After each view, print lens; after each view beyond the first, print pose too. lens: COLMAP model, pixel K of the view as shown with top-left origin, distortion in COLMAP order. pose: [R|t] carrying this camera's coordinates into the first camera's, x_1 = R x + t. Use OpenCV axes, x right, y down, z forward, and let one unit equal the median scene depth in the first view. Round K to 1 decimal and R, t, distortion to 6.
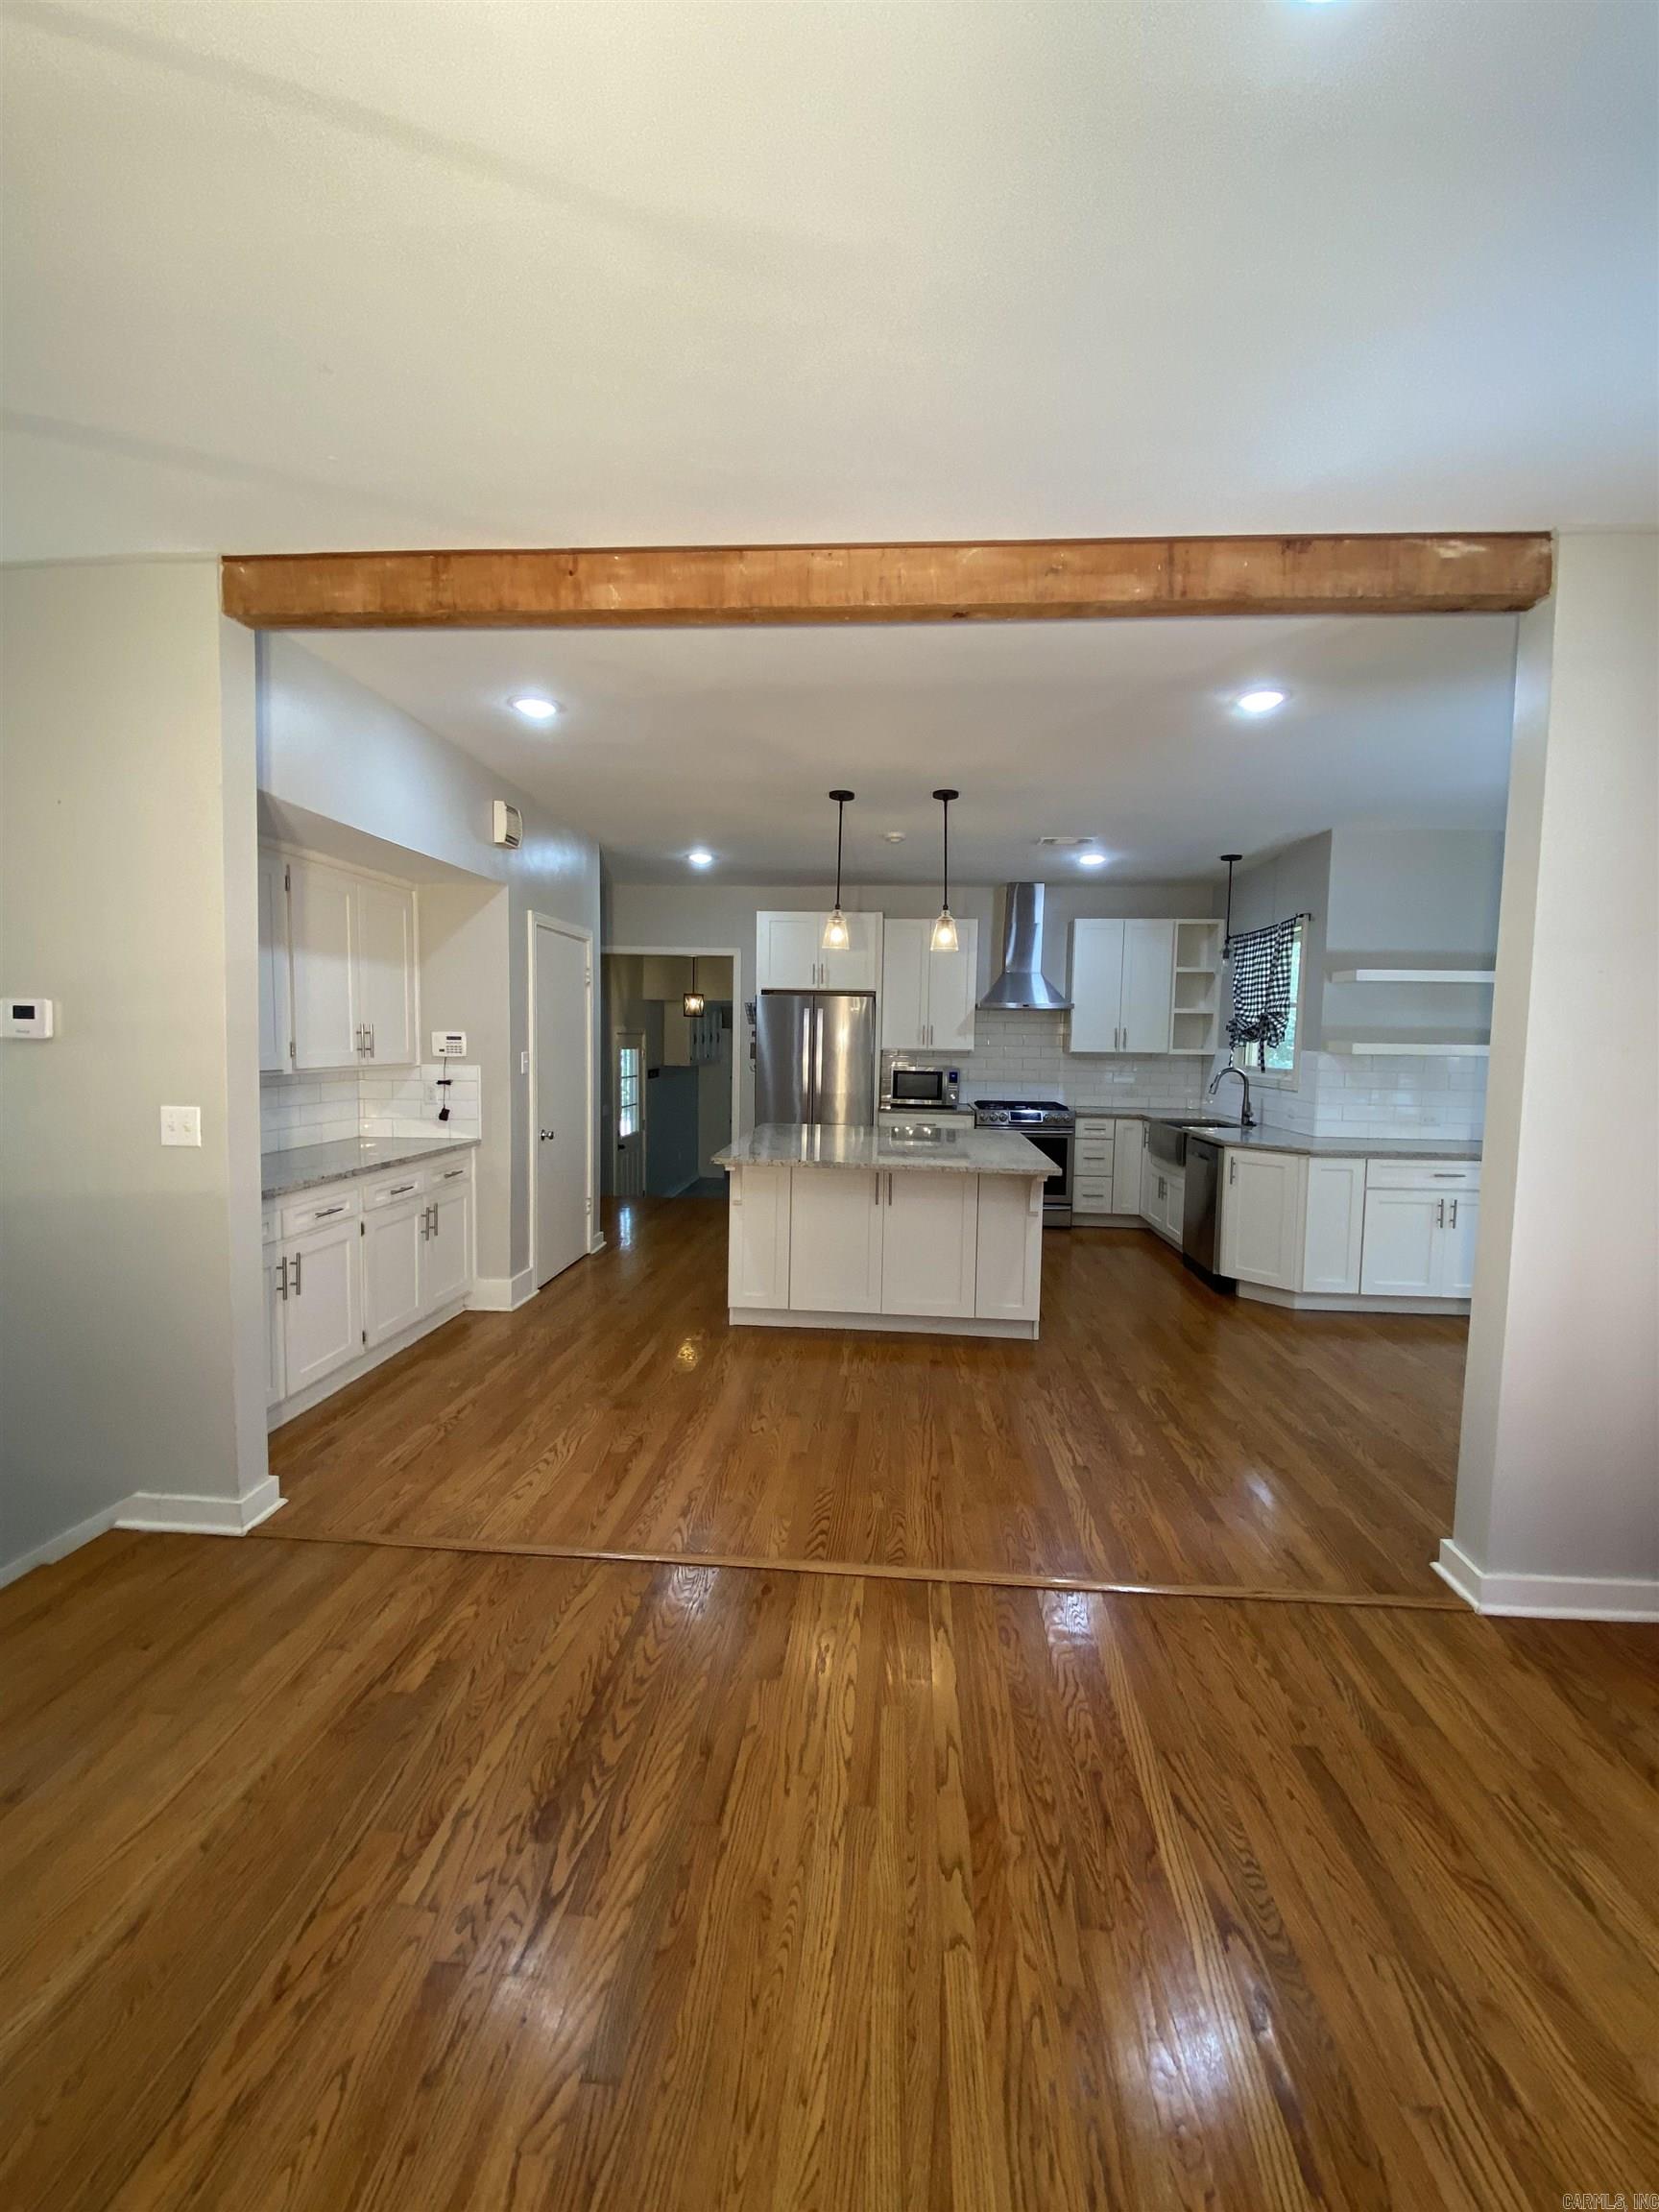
lens RADIAL K [[888.9, 0, 845.2], [0, 888.9, 1104.7], [0, 0, 1]] dist [0.010547, -0.000563]
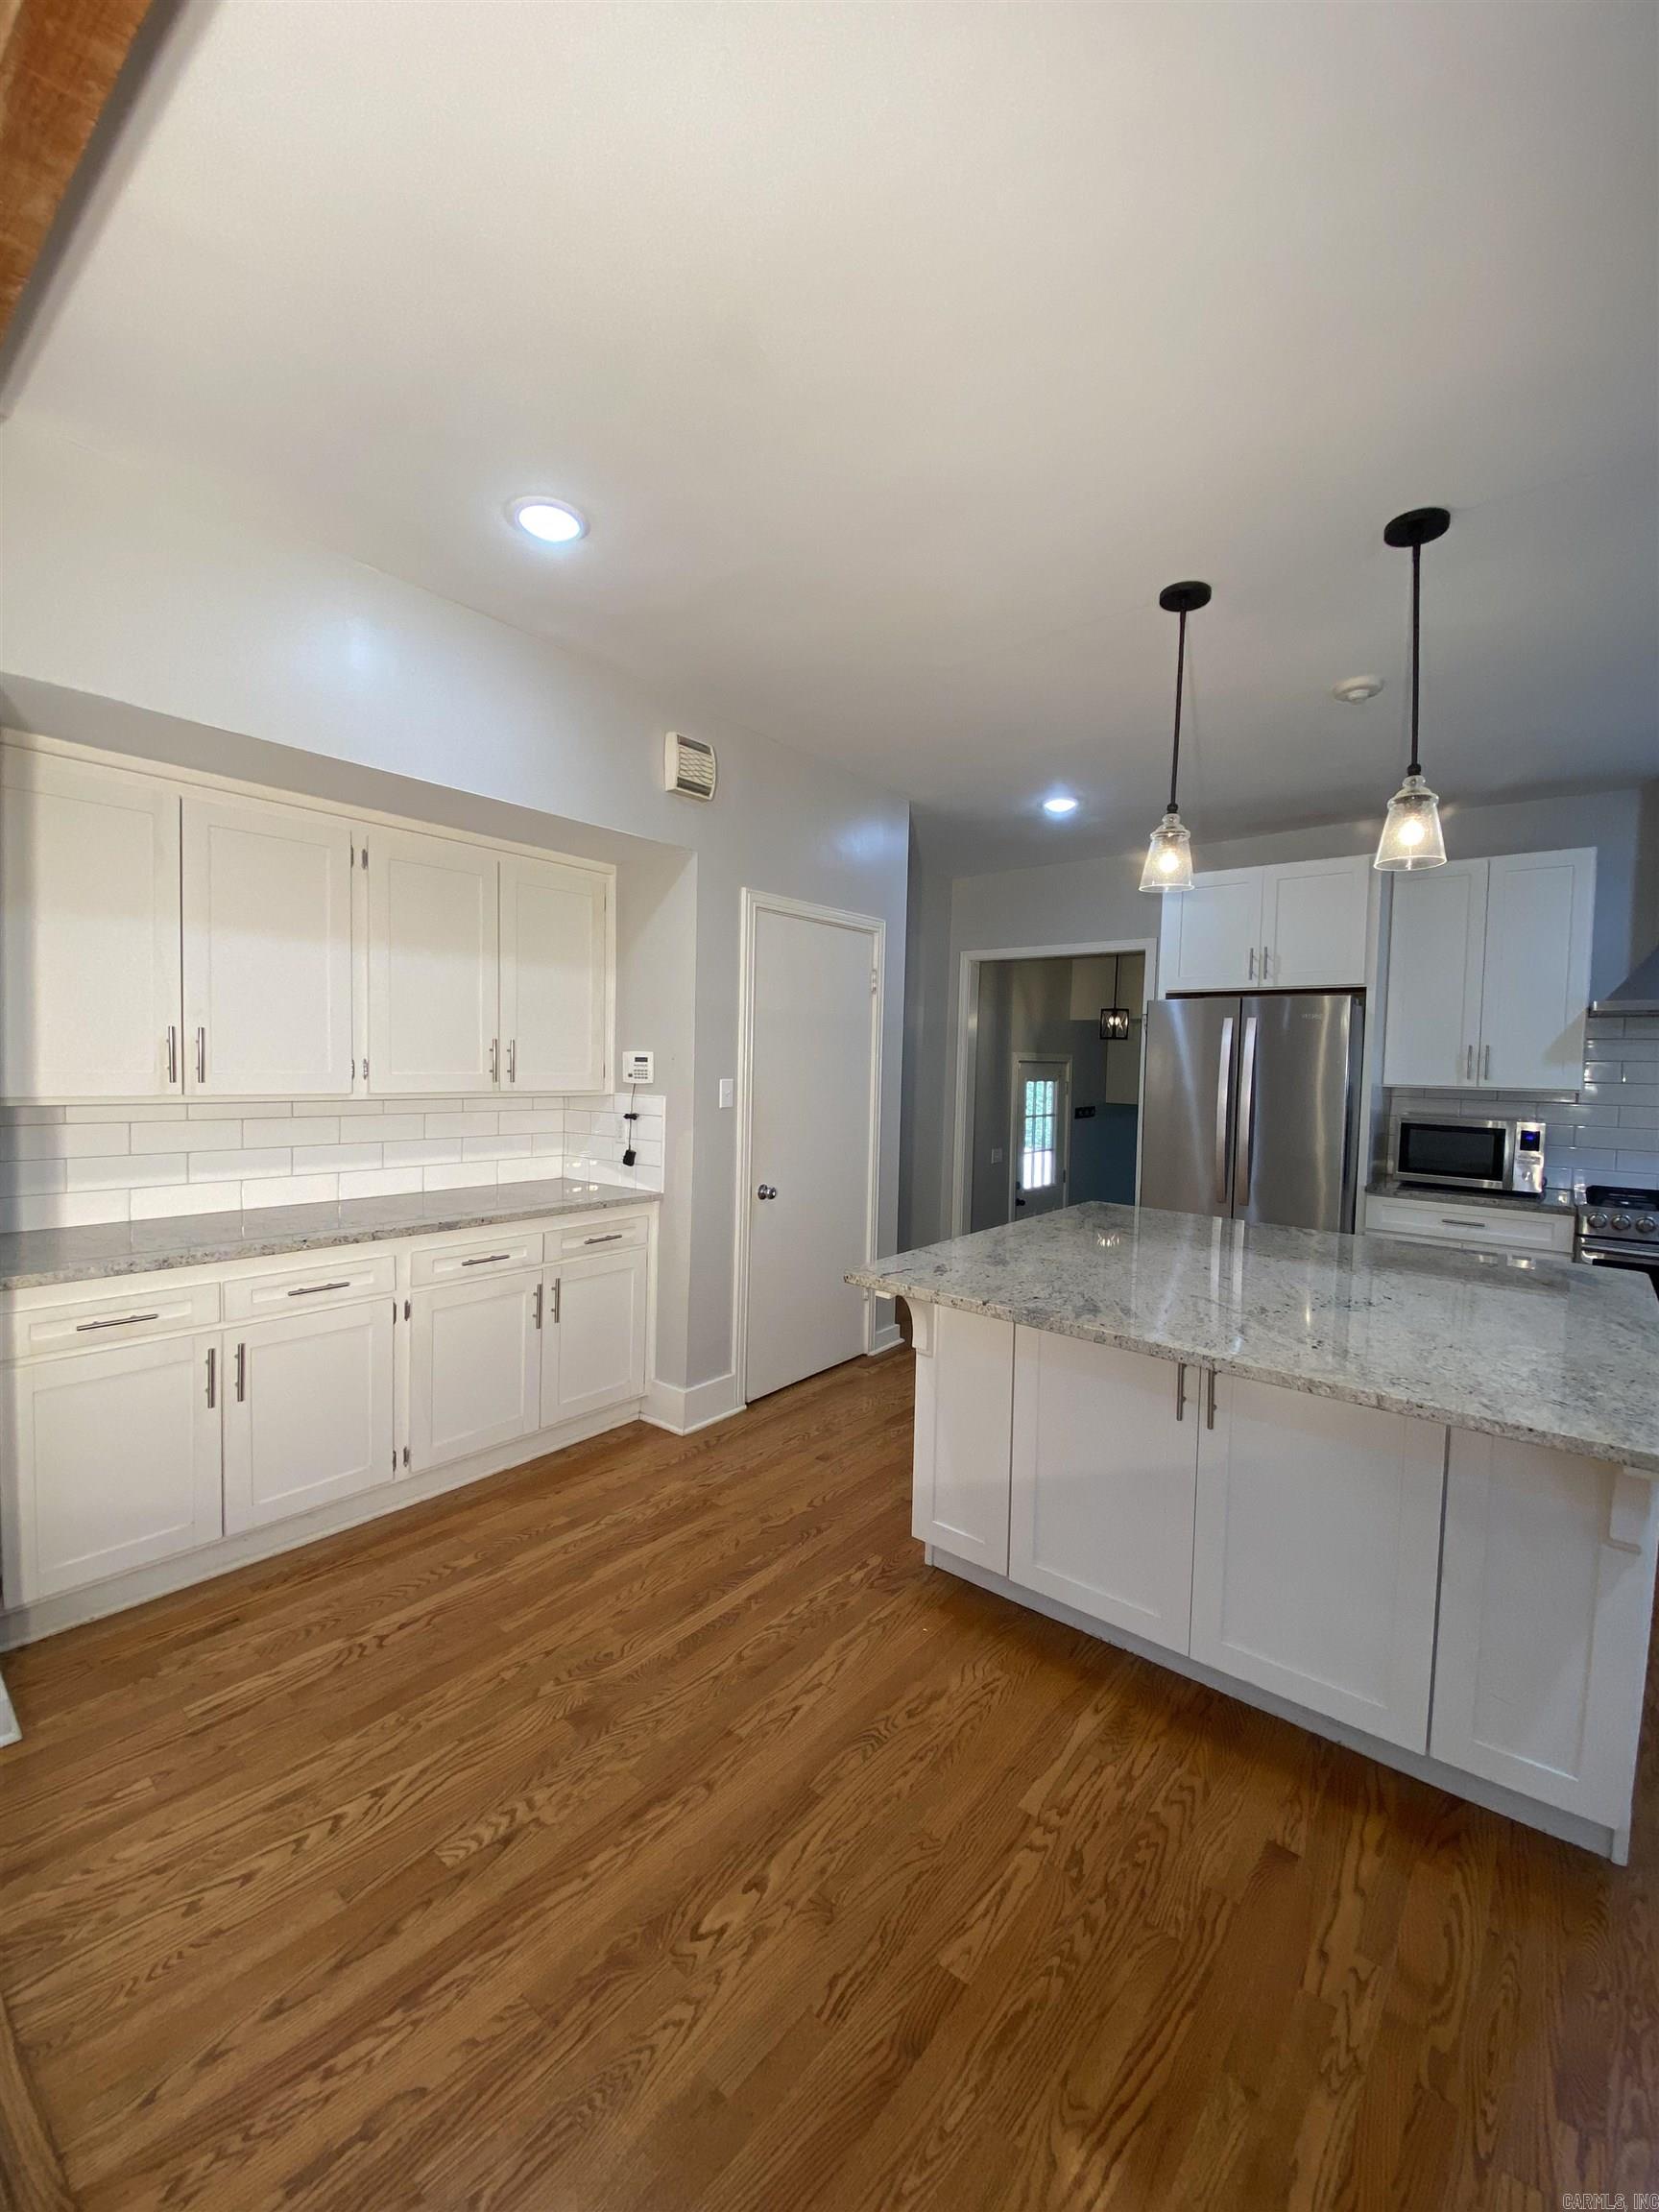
lens RADIAL K [[897.8, 0, 831.6], [0, 897.8, 1098.6], [0, 0, 1]] dist [0.002747, -0.012897]
pose [[0.814015, 0.024091, -0.580345, 0.131785], [-0.051319, 0.998215, -0.030545, -0.024034], [0.578573, 0.054646, 0.813798, 0.437481]]
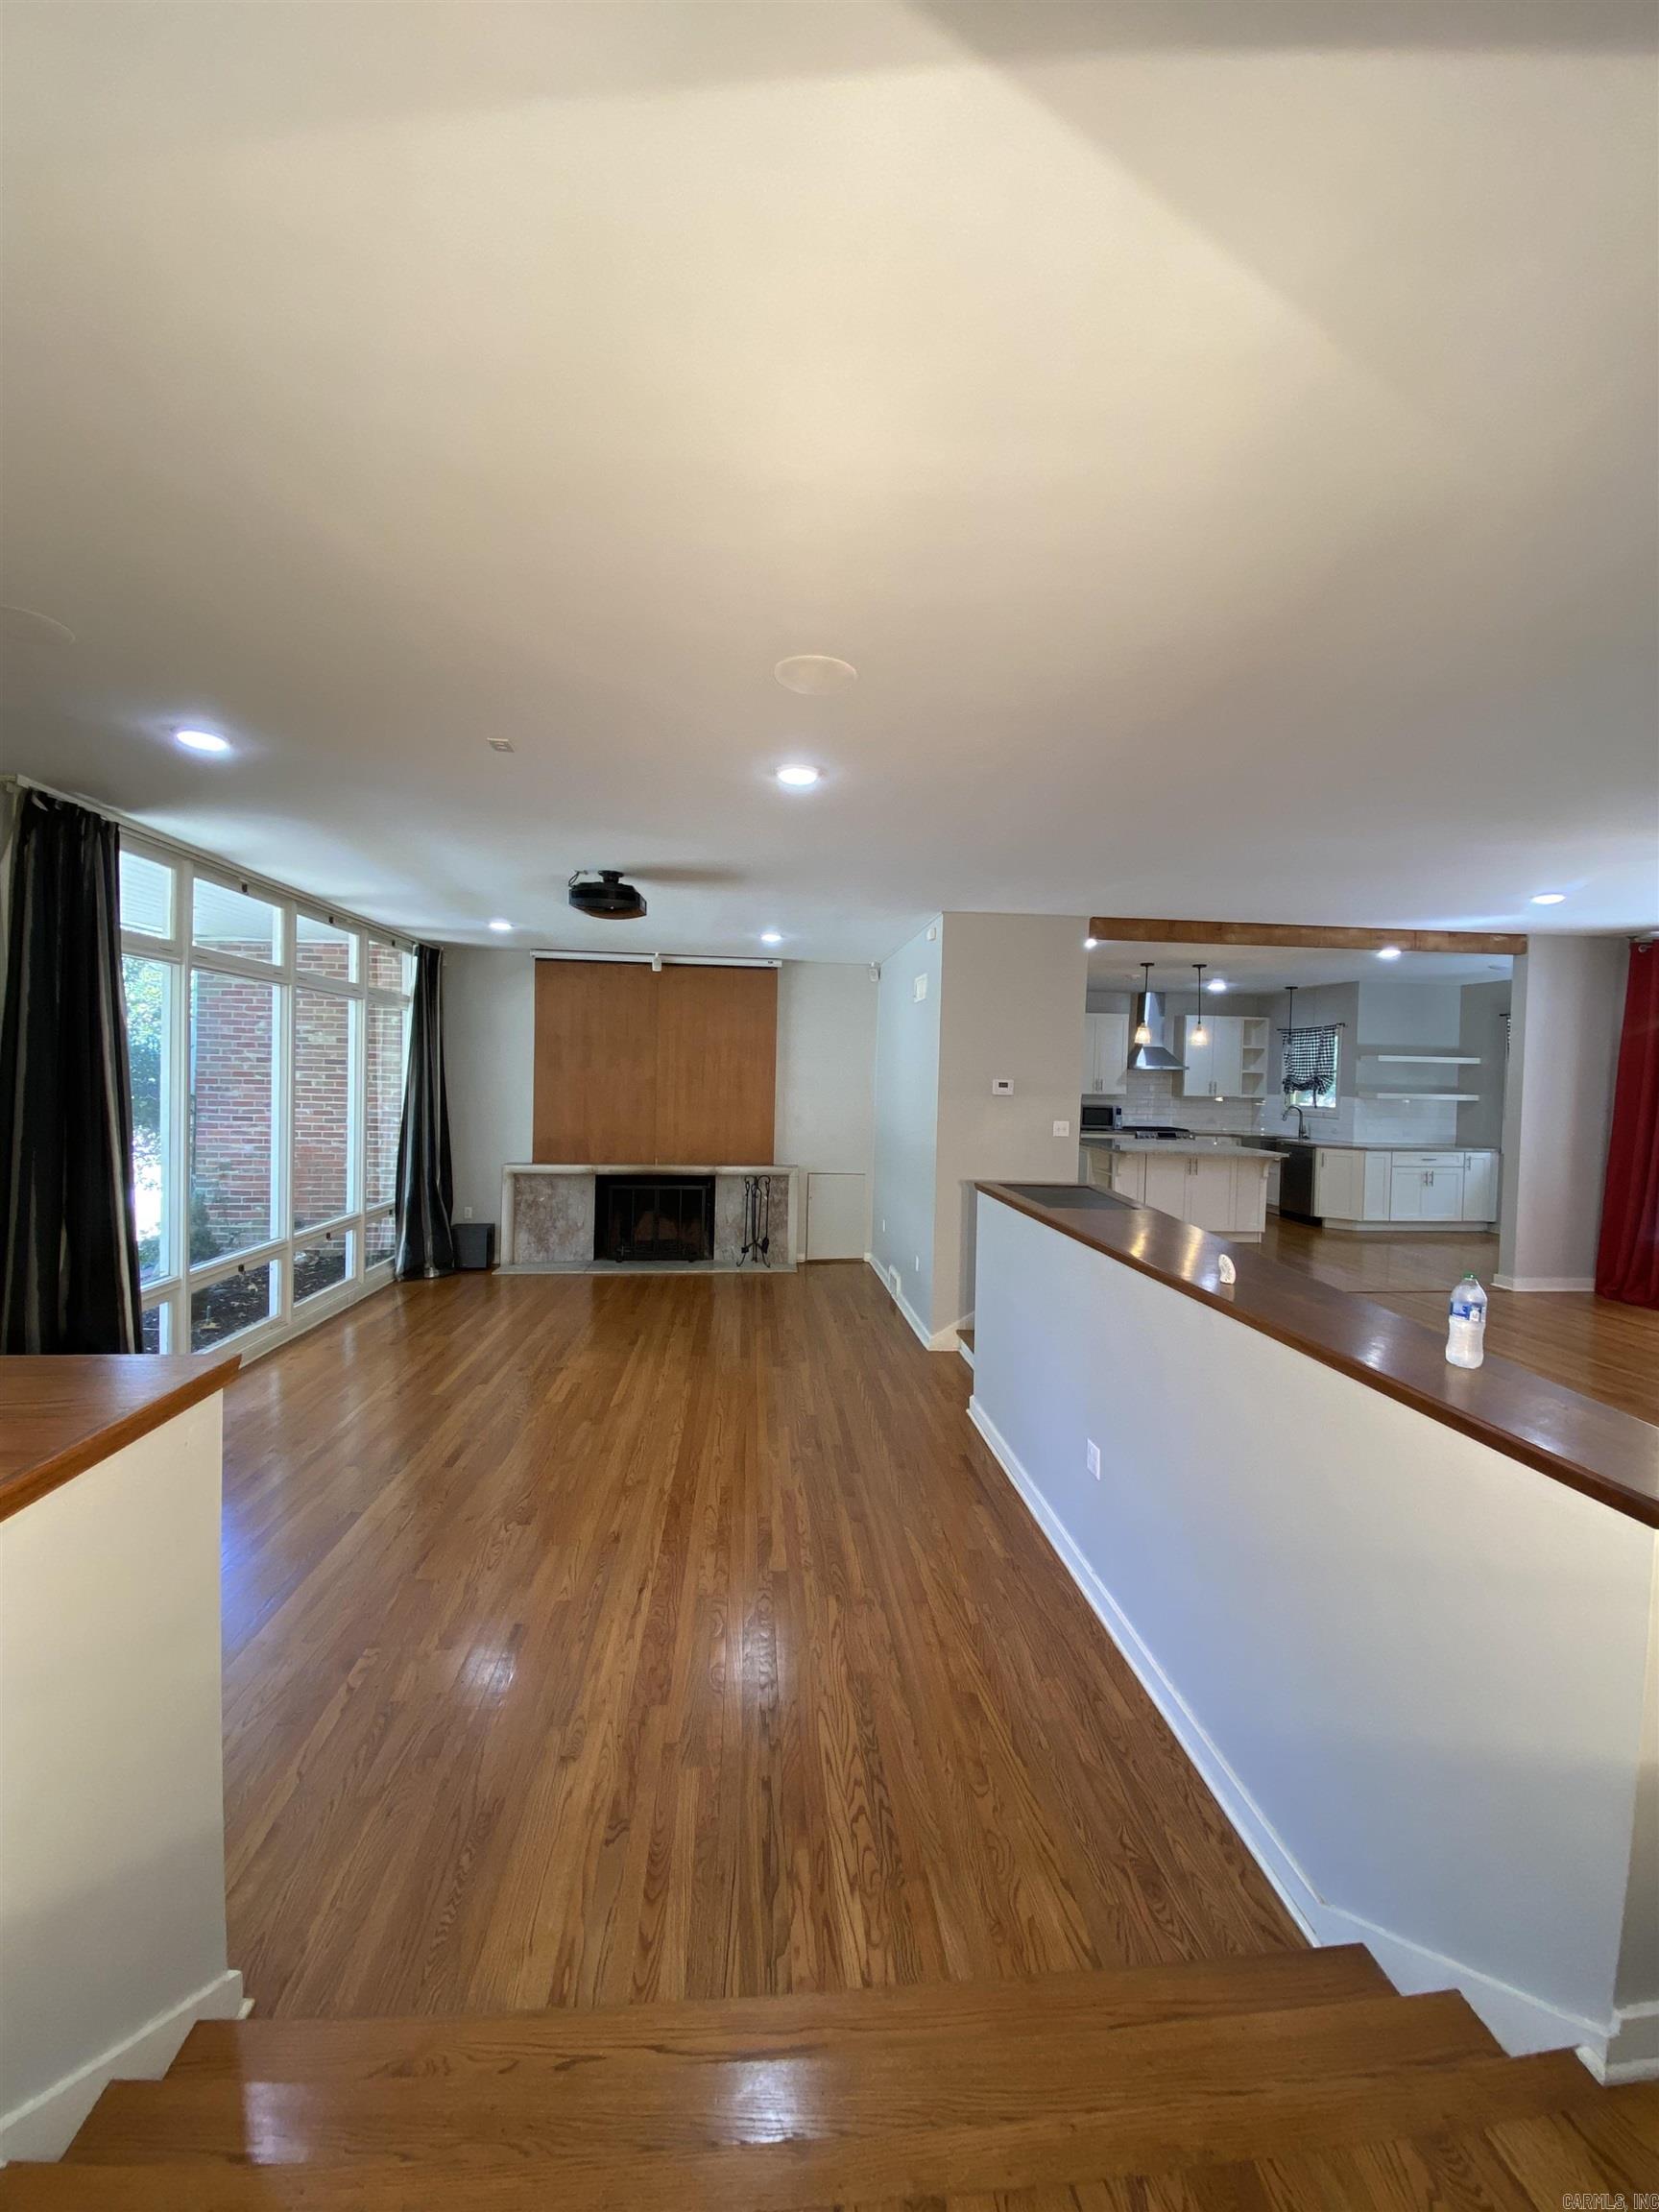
lens RADIAL K [[888.9, 0, 840.9], [0, 888.9, 1107.3], [0, 0, 1]] dist [0.010547, -0.000563]
pose [[0.985581, -0.000916, 0.169203, -0.921022], [0.007421, 0.999257, -0.037816, 0.026812], [-0.169043, 0.038526, 0.984855, -0.721029]]
